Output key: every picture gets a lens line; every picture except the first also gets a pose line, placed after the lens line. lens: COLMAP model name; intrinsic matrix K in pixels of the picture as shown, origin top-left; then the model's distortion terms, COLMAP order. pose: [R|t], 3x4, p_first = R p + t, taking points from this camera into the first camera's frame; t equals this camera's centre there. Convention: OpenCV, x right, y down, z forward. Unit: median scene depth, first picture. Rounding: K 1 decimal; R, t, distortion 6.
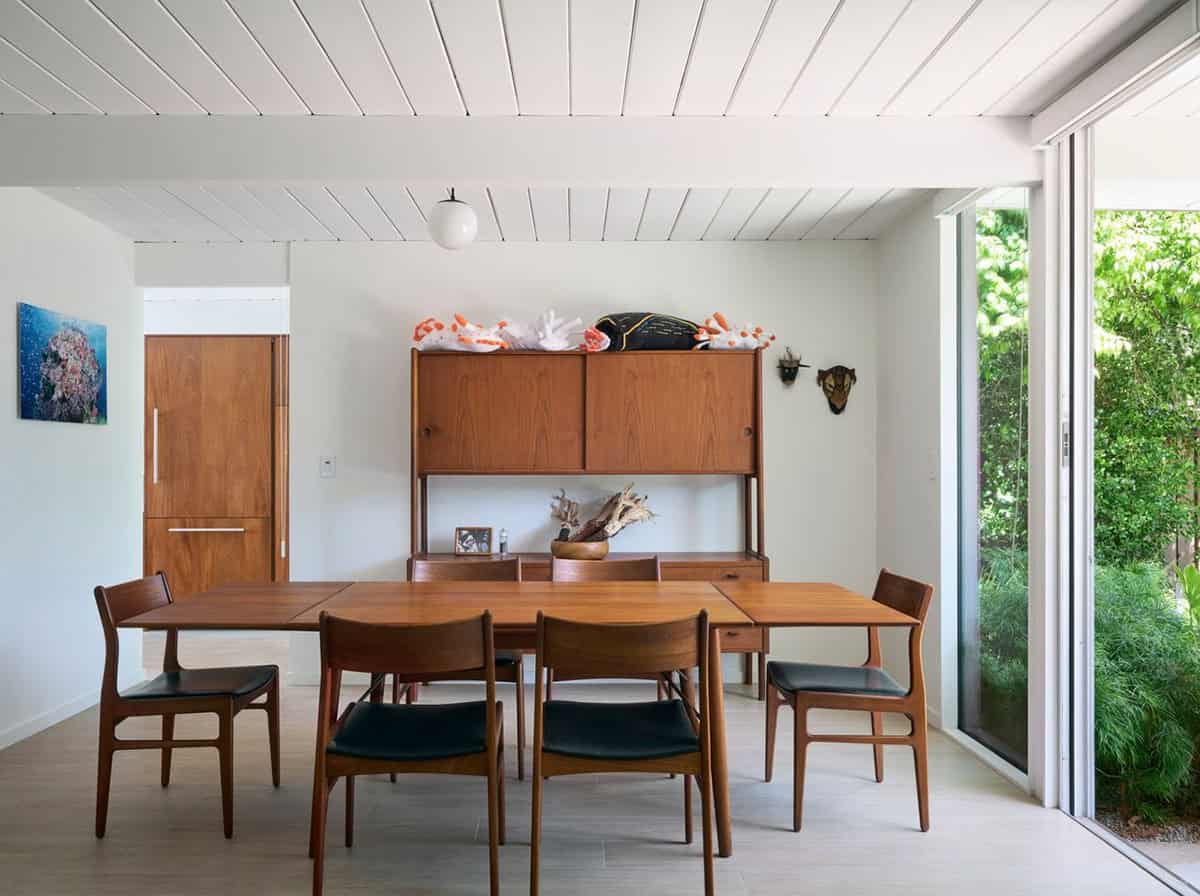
lens RADIAL K [[948.9, 0, 598.1], [0, 948.9, 459.3], [0, 0, 1]] dist [0.009650, 0.003346]
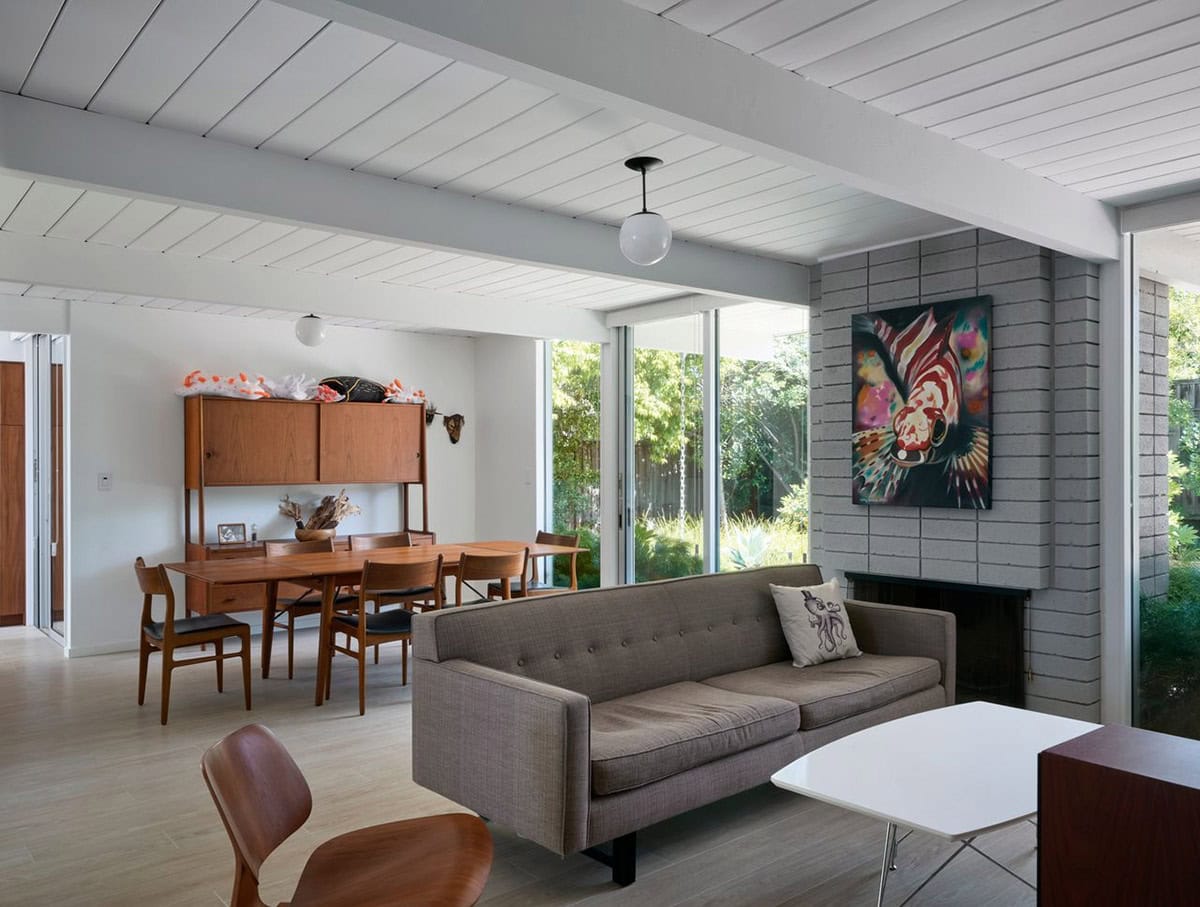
lens RADIAL K [[921.1, 0, 599.7], [0, 921.1, 463.6], [0, 0, 1]] dist [0.001741, 0.001240]
pose [[0.768564, -0.004559, 0.639756, -0.580159], [0.000981, 0.999982, 0.005946, -0.023574], [-0.639772, -0.003942, 0.768555, -0.376869]]
